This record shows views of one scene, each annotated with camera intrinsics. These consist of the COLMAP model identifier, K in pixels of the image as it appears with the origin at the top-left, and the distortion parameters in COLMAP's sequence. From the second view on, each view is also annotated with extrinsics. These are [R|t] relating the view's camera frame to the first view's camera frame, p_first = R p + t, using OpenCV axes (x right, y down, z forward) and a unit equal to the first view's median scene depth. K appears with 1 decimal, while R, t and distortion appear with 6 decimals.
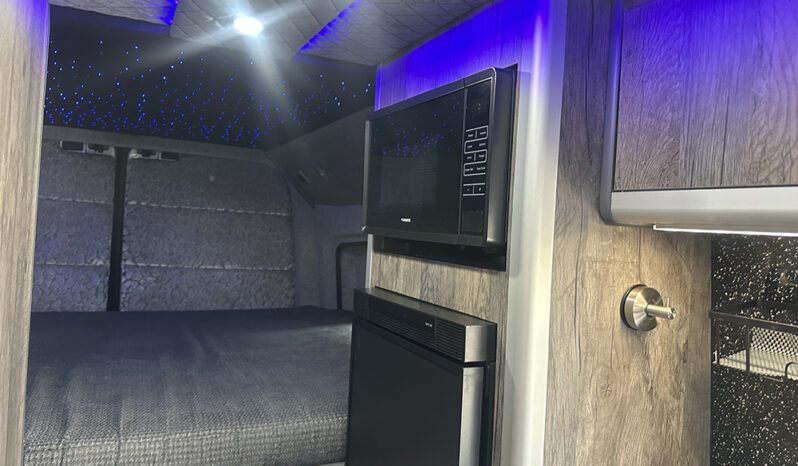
lens RADIAL K [[556.9, 0, 400.0], [0, 556.9, 222.8], [0, 0, 1]] dist [0.160255, -0.315978]
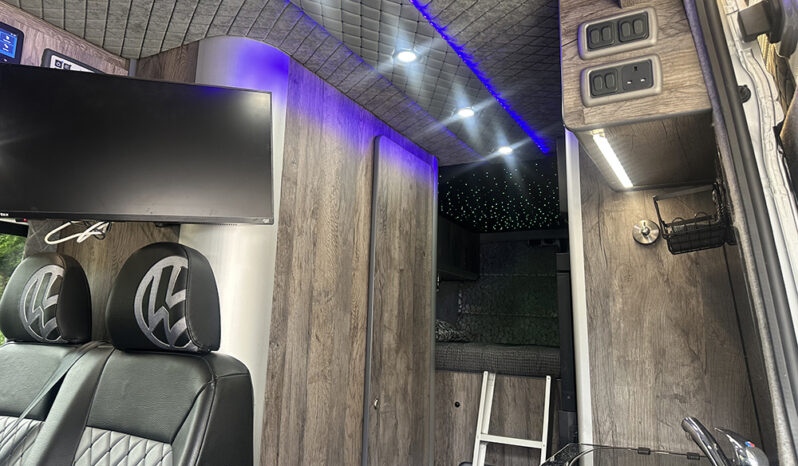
lens RADIAL K [[564.2, 0, 396.1], [0, 564.2, 223.1], [0, 0, 1]] dist [0.055352, -0.080682]
pose [[0.574337, -0.200349, -0.793724, 0.477297], [0.014015, 0.971853, -0.235170, 0.181180], [0.818499, 0.123943, 0.560979, -0.228848]]
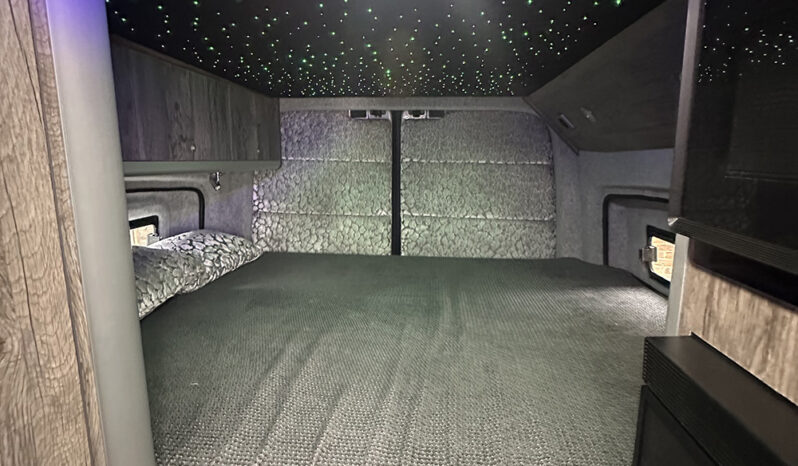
lens RADIAL K [[427.1, 0, 399.0], [0, 427.1, 233.0], [0, 0, 1]] dist [-0.000870, -0.000714]
pose [[0.850848, 0.040694, -0.523833, -0.034599], [0.046756, 0.987176, 0.152634, -0.022981], [0.523327, -0.154361, 0.838034, 0.265408]]
